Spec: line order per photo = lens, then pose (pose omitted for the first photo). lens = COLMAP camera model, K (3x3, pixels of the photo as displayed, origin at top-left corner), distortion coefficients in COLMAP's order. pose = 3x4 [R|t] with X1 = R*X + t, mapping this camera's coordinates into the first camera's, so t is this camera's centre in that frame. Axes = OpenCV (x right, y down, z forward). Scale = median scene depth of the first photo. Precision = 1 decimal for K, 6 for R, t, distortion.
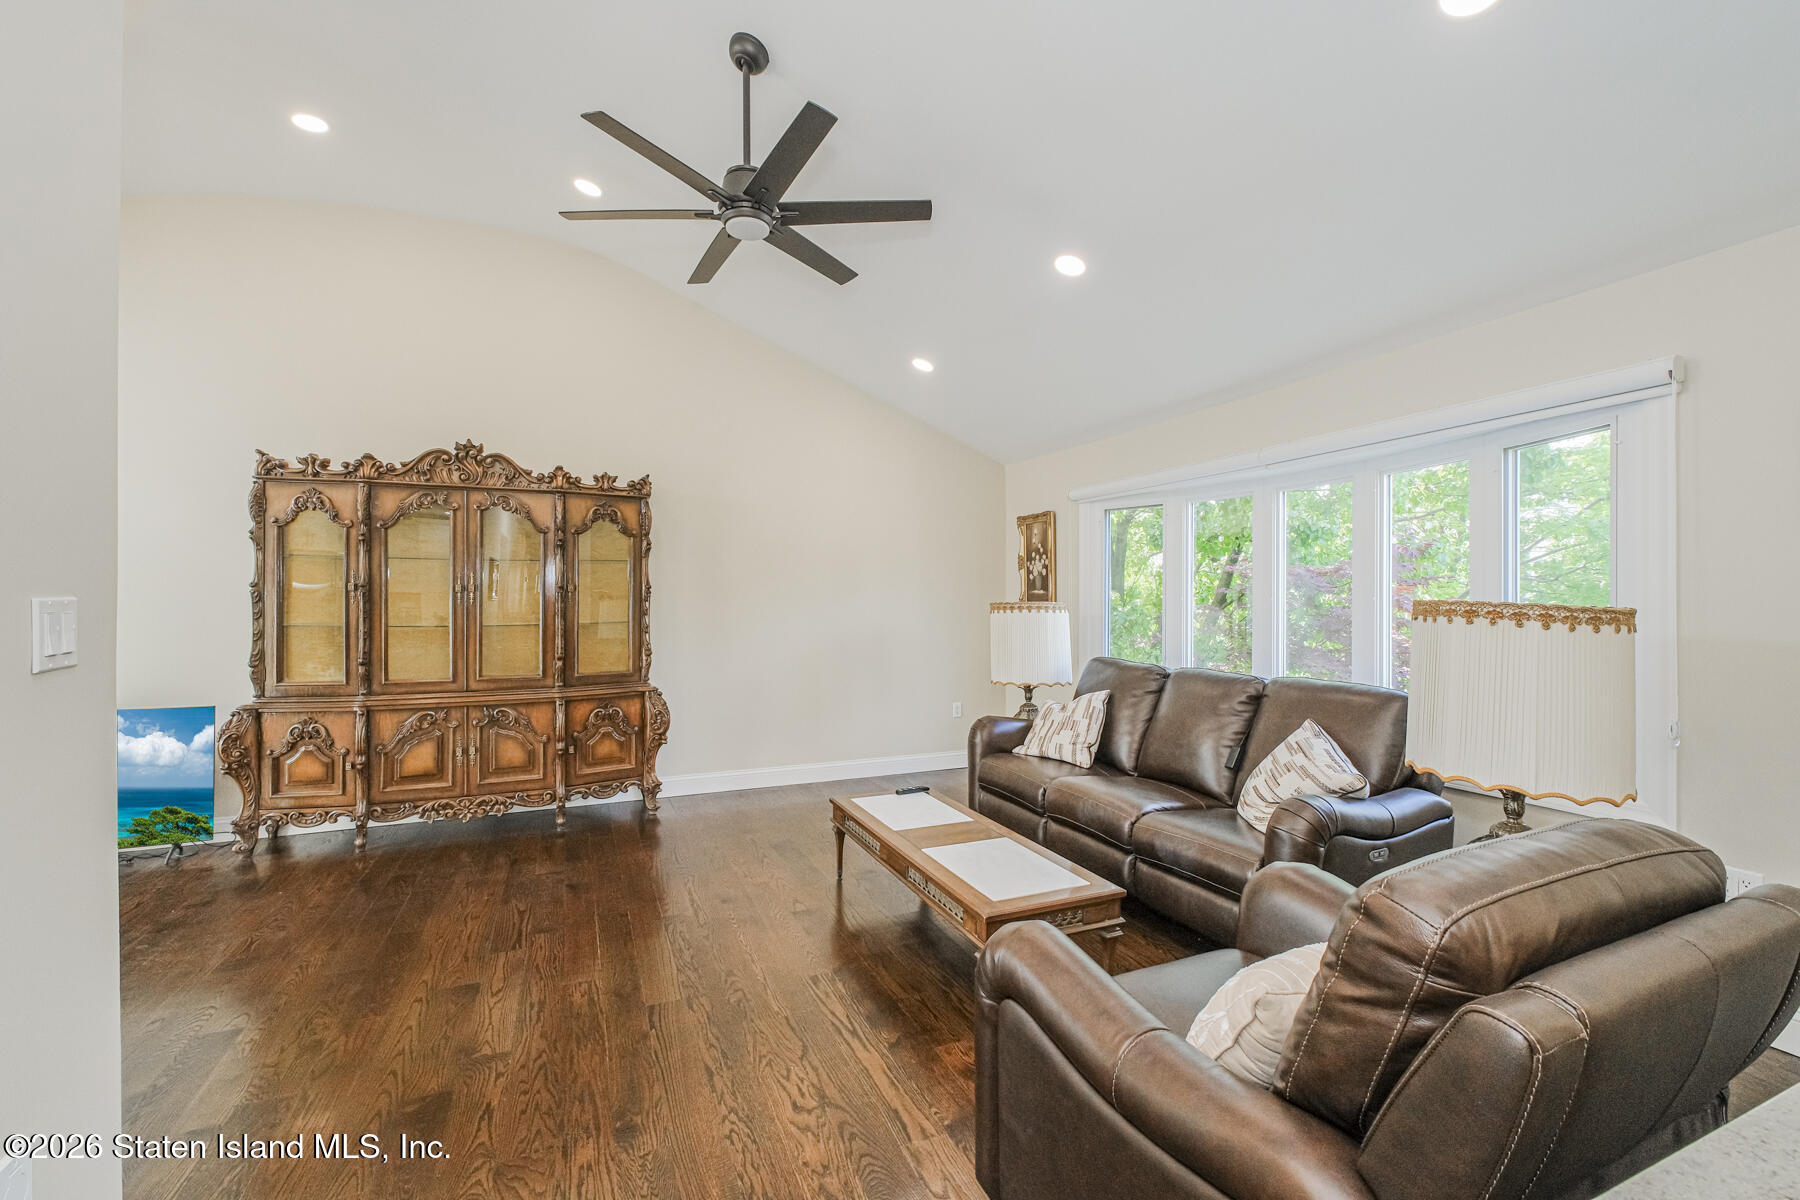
lens RADIAL K [[753.4, 0, 895.6], [0, 753.4, 599.9], [0, 0, 1]] dist [0.000105, -0.000549]
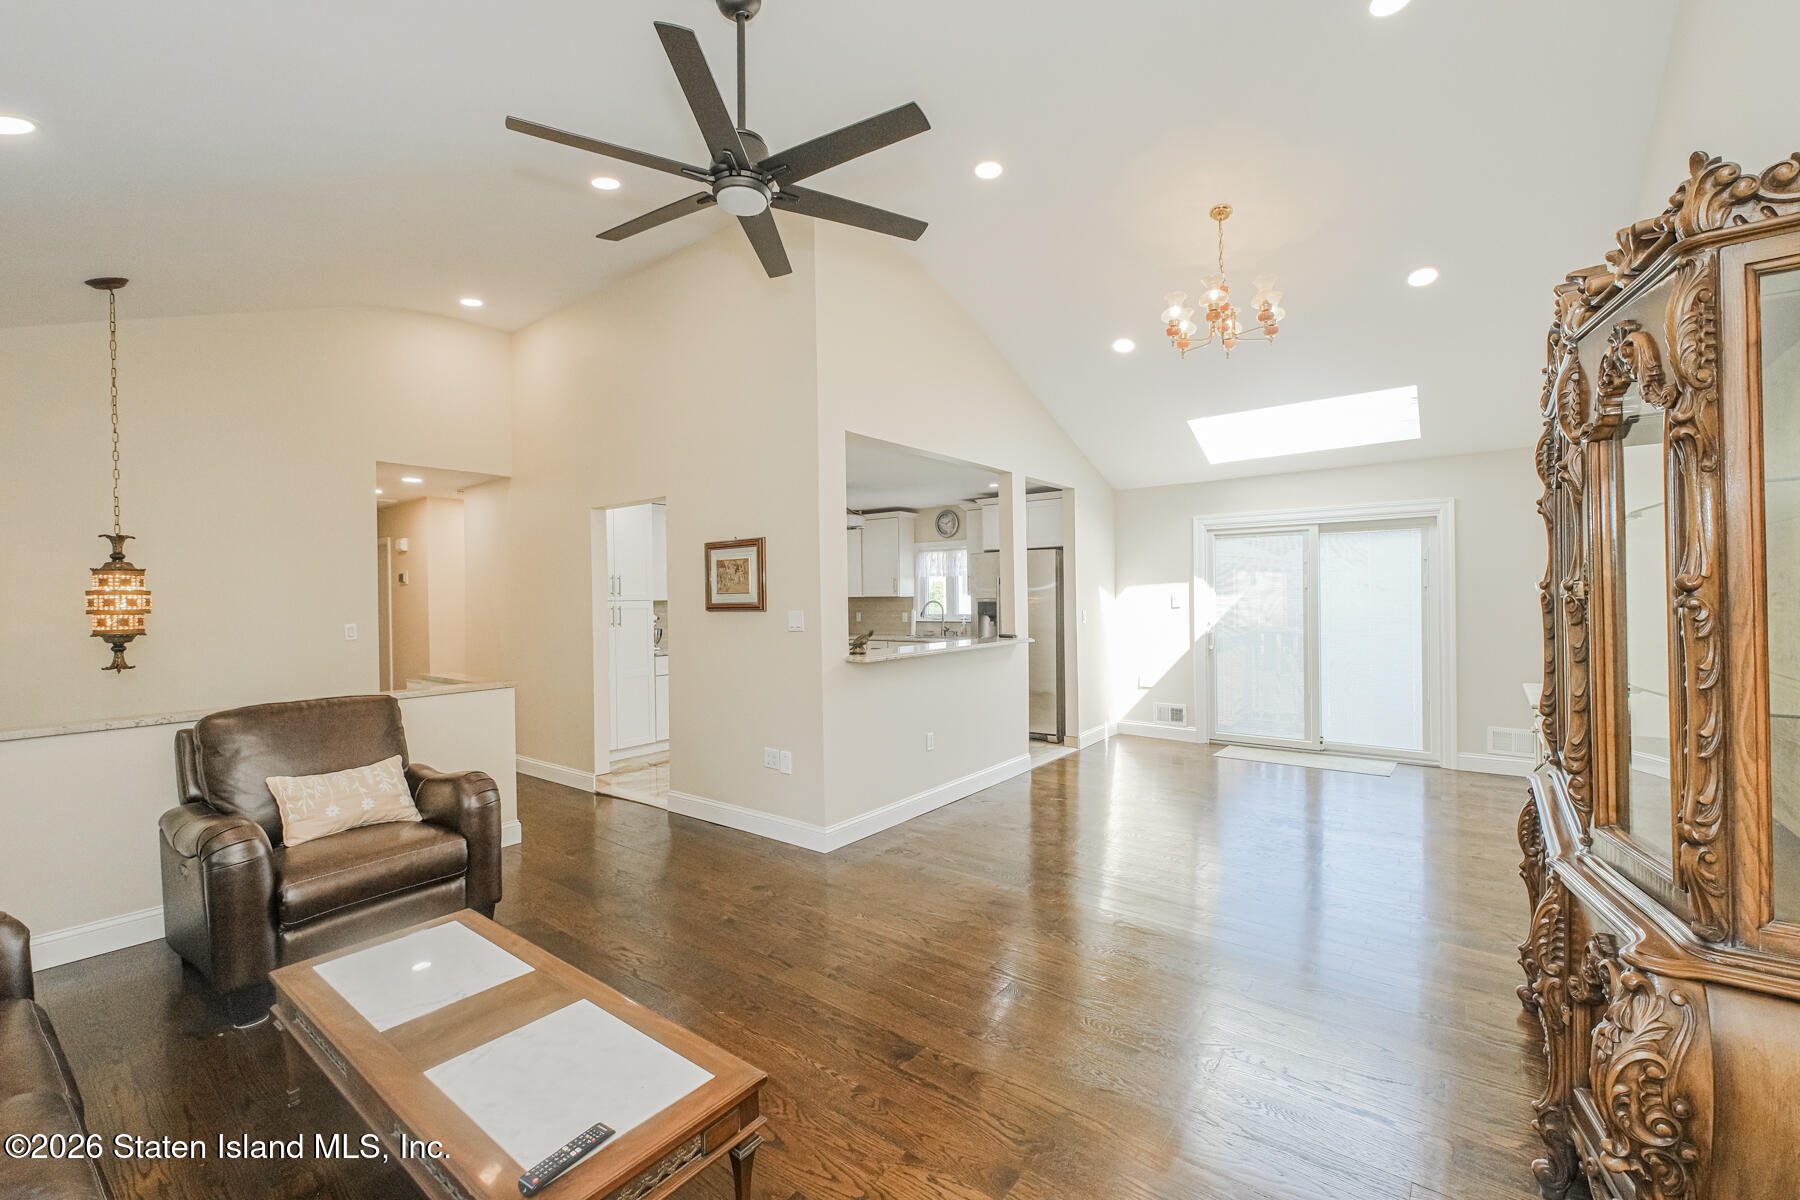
lens RADIAL K [[757.0, 0, 900.8], [0, 757.0, 596.9], [0, 0, 1]] dist [0.001153, 0.000251]
pose [[-0.874656, 0.015152, -0.484508, 0.051190], [0.016129, 0.999868, 0.002152, -0.019780], [0.484476, -0.005932, -0.874784, 1.216447]]
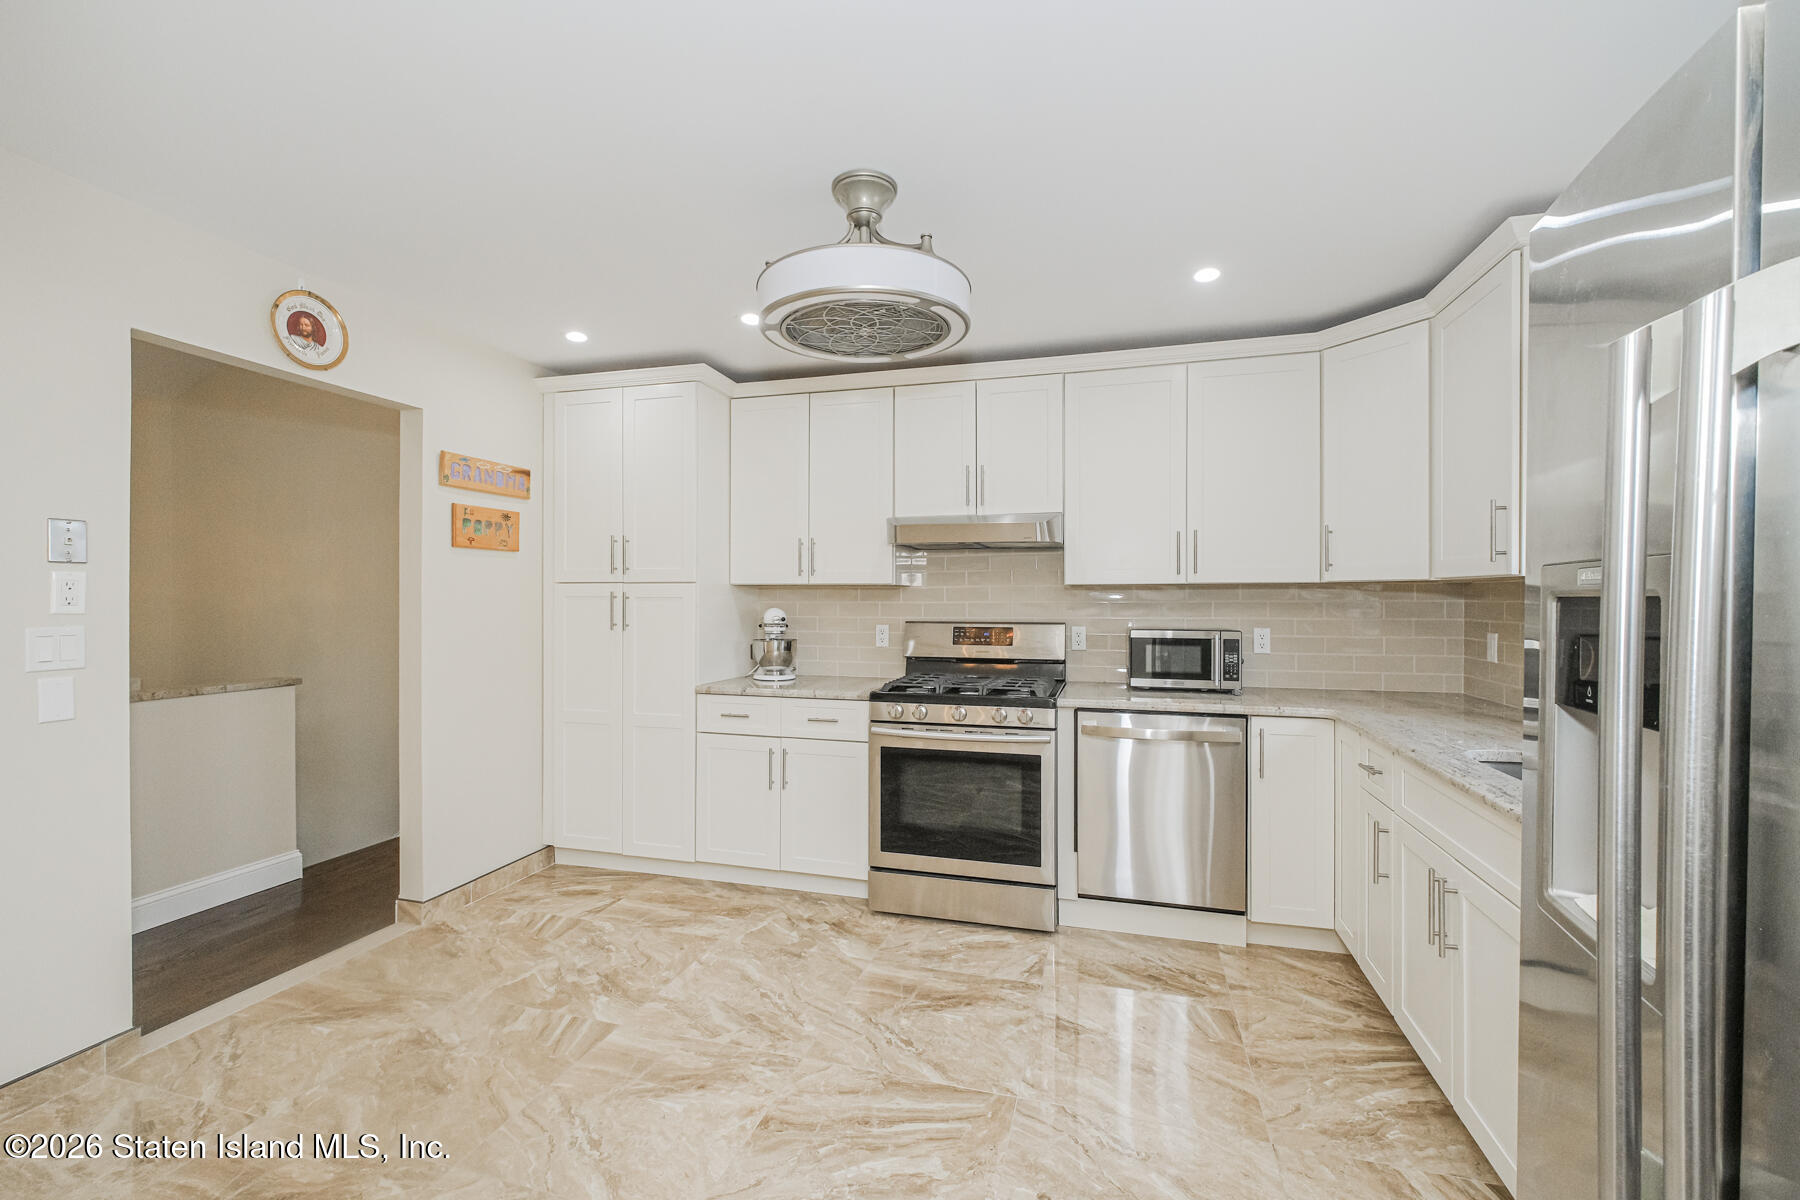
lens RADIAL K [[757.0, 0, 900.8], [0, 757.0, 596.9], [0, 0, 1]] dist [0.001153, 0.000251]
pose [[-0.773294, 0.000103, 0.634048, -0.932884], [-0.002160, 0.999994, -0.002797, -0.000766], [-0.634045, -0.003532, -0.773288, 0.073565]]
